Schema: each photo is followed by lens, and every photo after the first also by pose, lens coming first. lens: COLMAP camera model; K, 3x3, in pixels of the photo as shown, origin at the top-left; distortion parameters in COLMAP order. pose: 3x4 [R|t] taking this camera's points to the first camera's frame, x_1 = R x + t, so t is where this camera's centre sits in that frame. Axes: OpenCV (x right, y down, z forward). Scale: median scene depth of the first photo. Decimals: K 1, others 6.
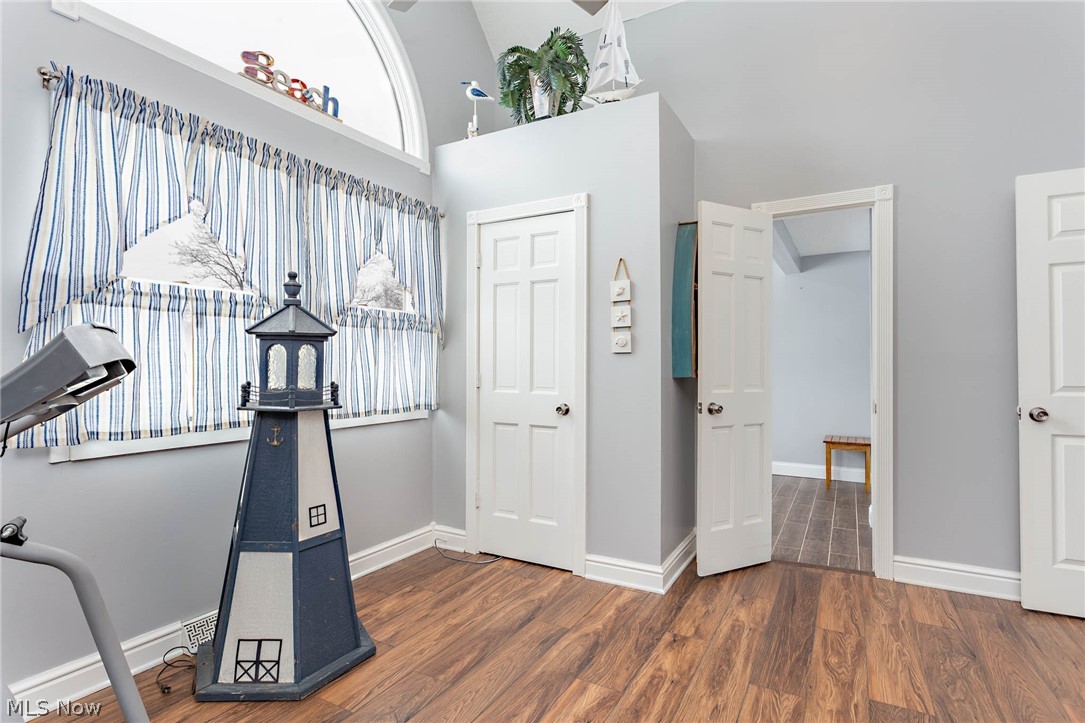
lens RADIAL K [[551.6, 0, 542.5], [0, 551.6, 361.5], [0, 0, 1]] dist [-0.017943, 0.010886]
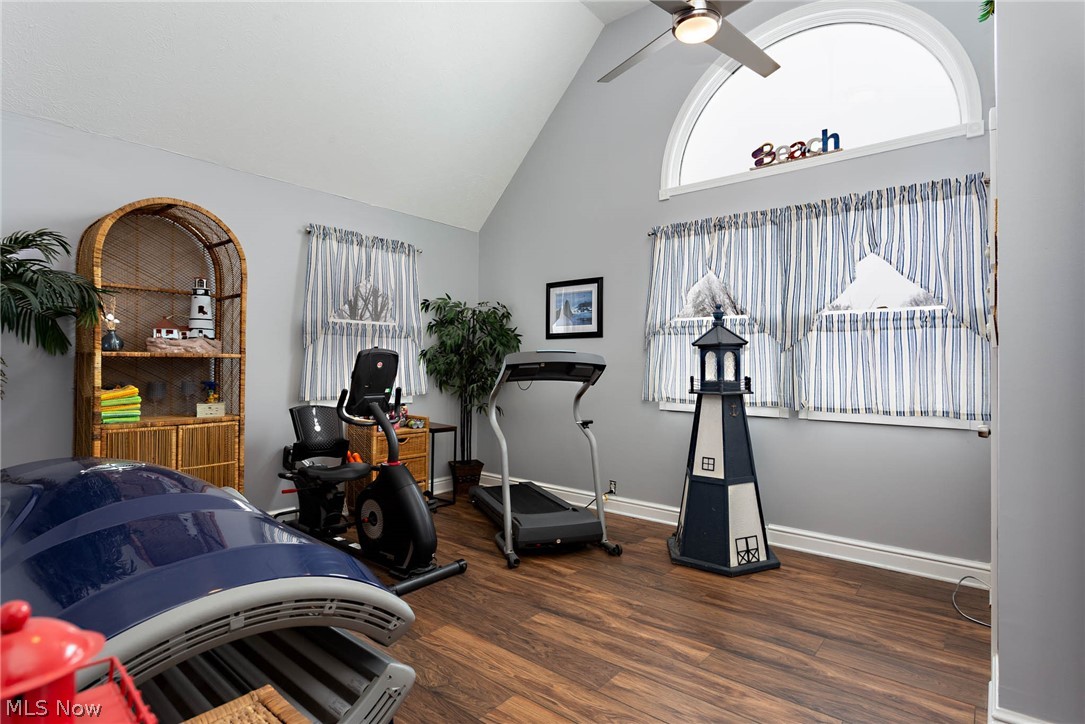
lens RADIAL K [[551.6, 0, 542.5], [0, 551.6, 362.0], [0, 0, 1]] dist [-0.017943, 0.010886]
pose [[-0.183076, -0.000666, -0.983099, 1.063647], [0.001604, 0.999998, -0.000976, -0.001140], [0.983097, -0.001755, -0.183075, 0.749107]]
